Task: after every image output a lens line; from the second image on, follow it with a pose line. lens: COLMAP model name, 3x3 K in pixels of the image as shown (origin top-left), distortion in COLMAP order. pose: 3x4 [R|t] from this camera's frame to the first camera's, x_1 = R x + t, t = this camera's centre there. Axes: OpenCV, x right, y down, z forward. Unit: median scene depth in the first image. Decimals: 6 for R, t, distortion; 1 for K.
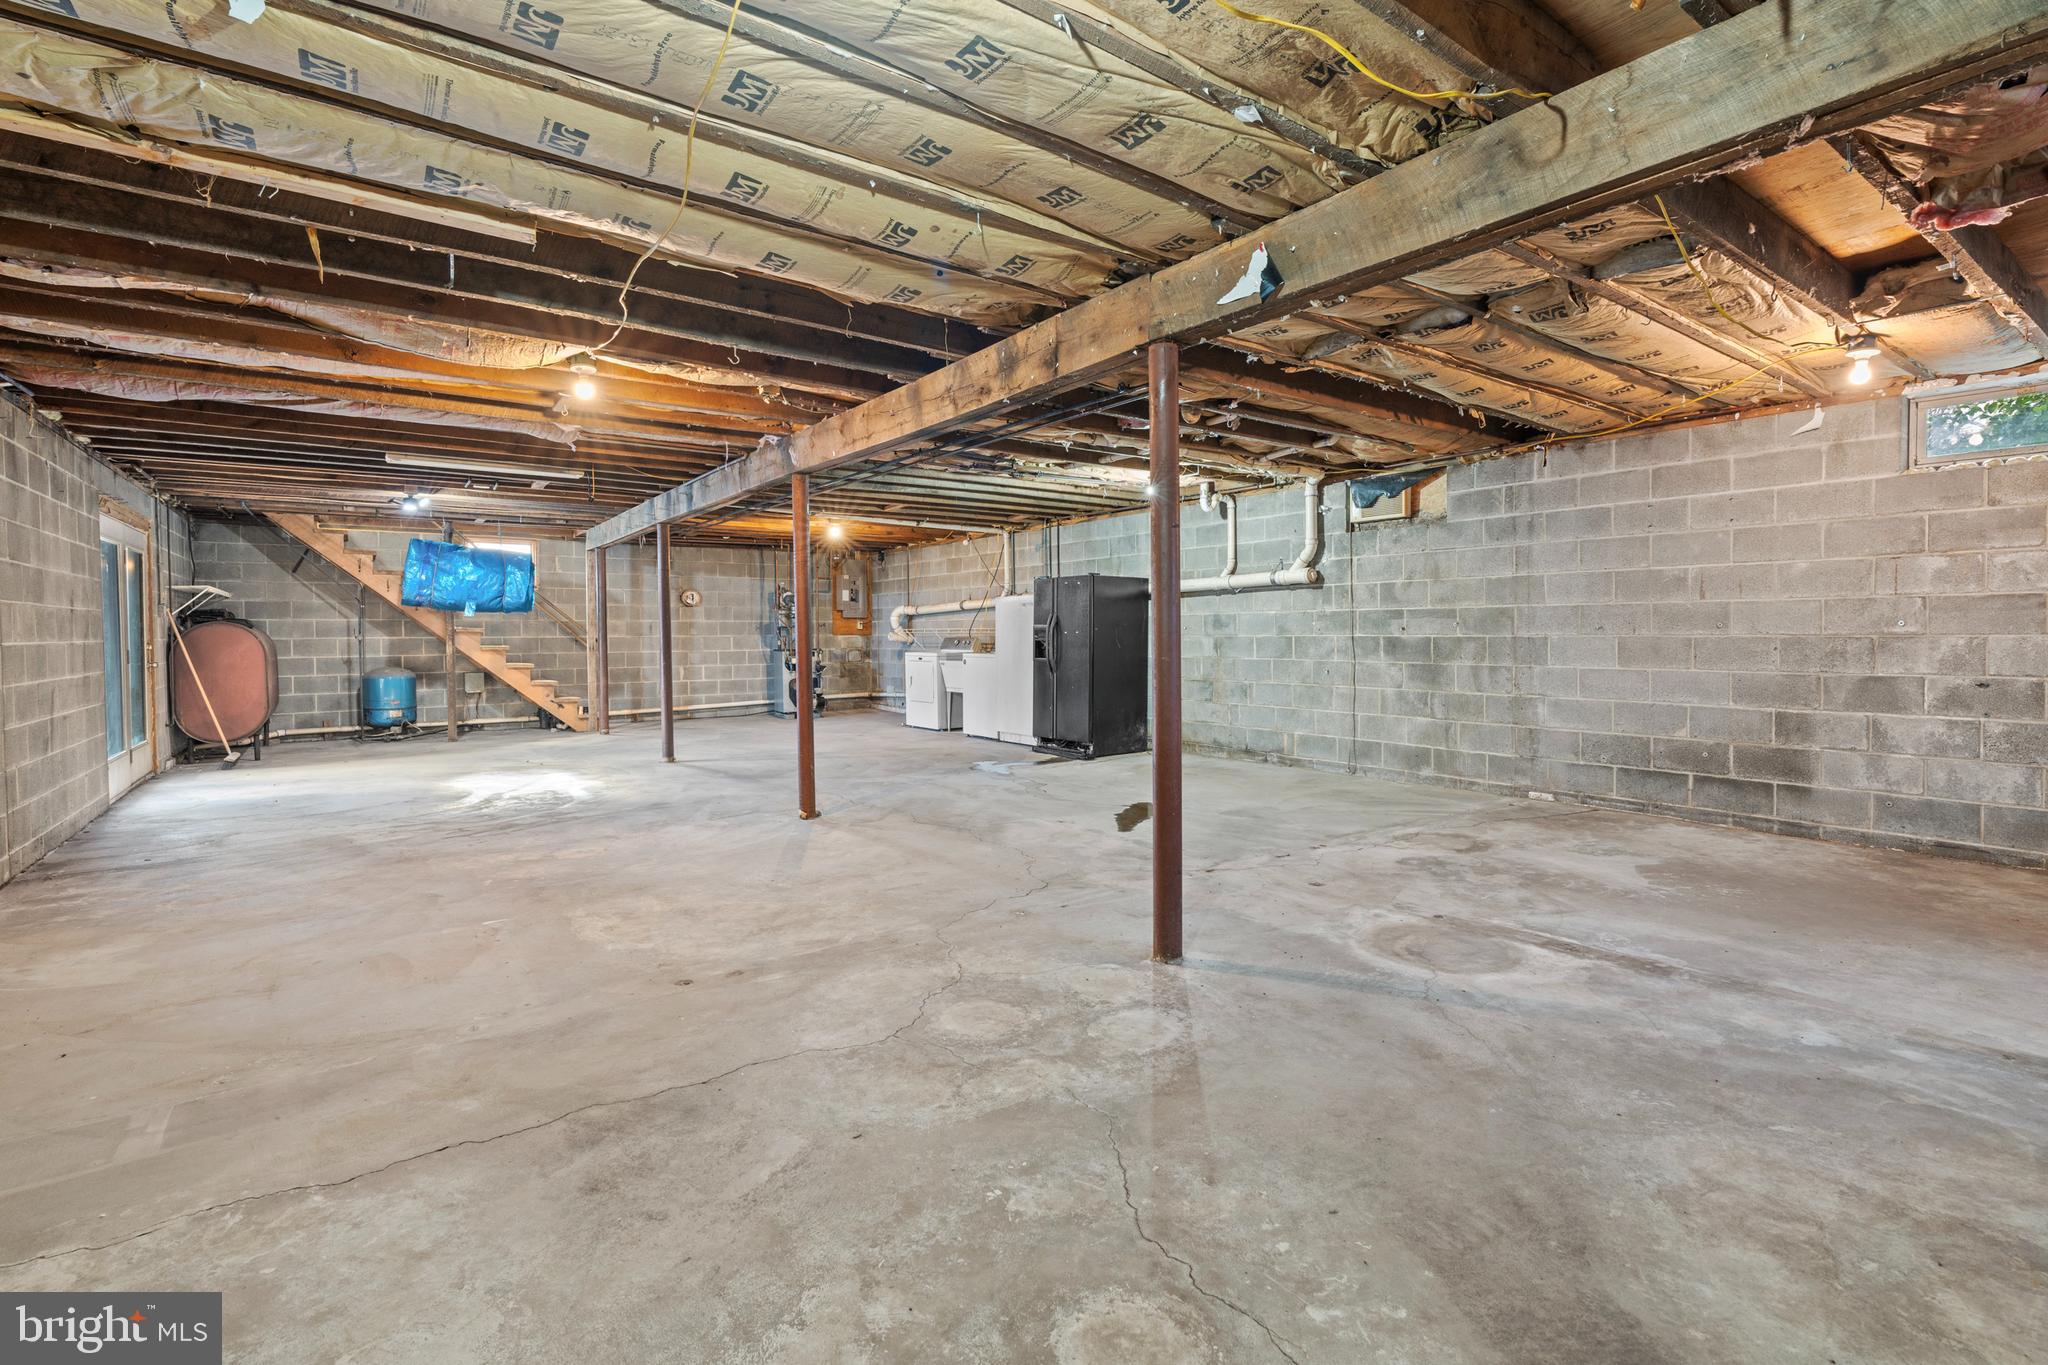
lens RADIAL K [[924.4, 0, 1022.2], [0, 924.4, 670.7], [0, 0, 1]] dist [-0.006255, 0.003213]
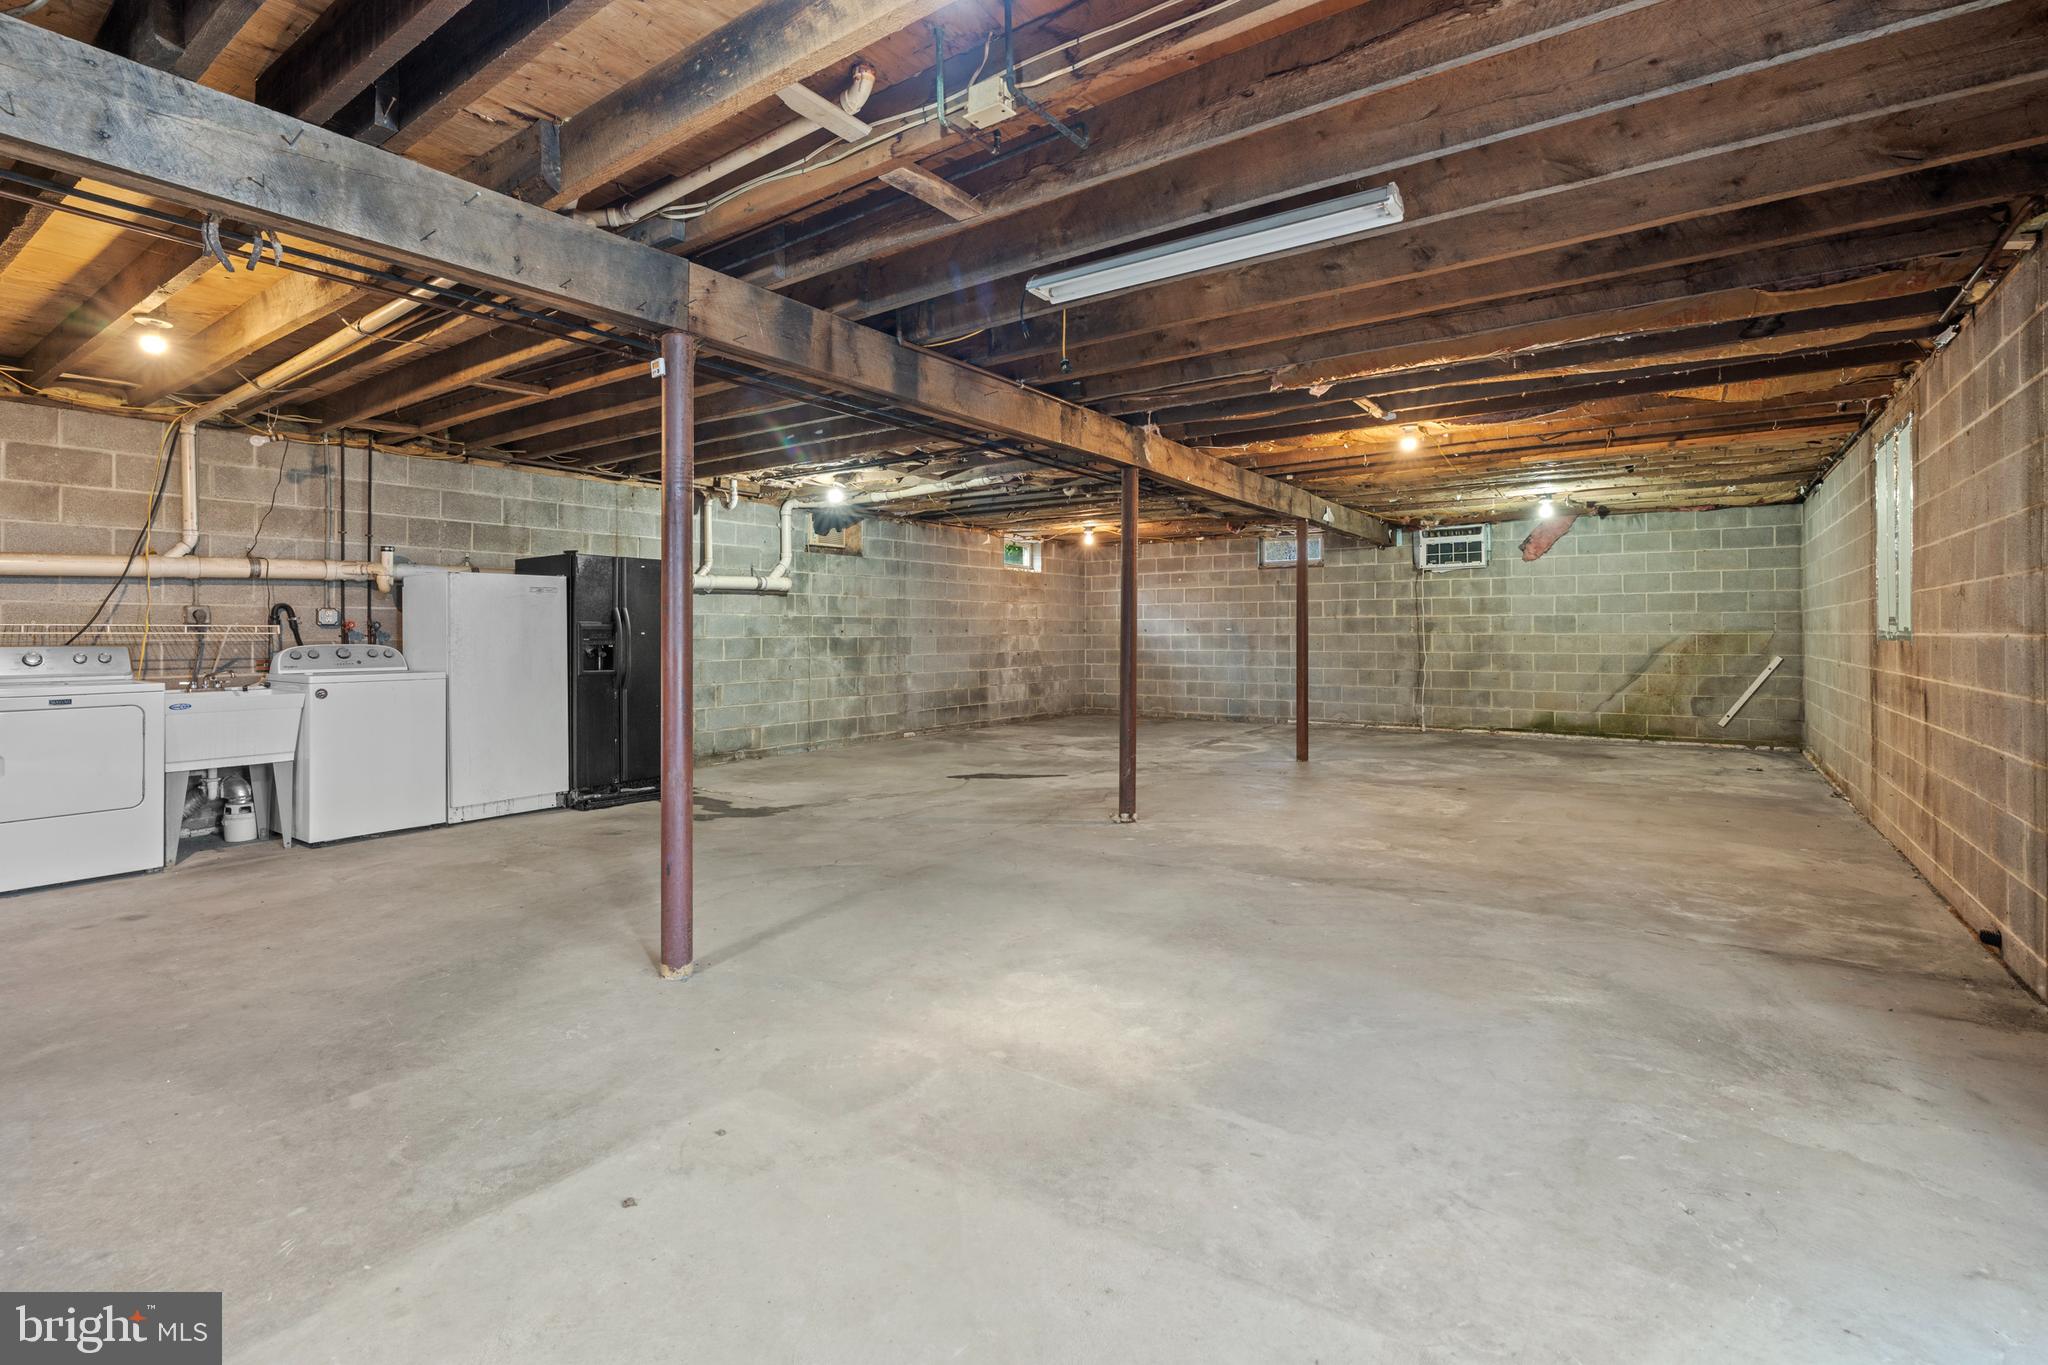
lens RADIAL K [[924.4, 0, 1029.5], [0, 924.4, 632.6], [0, 0, 1]] dist [-0.006255, 0.003213]
pose [[-0.322512, 0.009923, 0.946513, -0.927678], [0.047382, 0.998861, 0.005674, -0.038021], [-0.945379, 0.046678, -0.322614, 1.162847]]
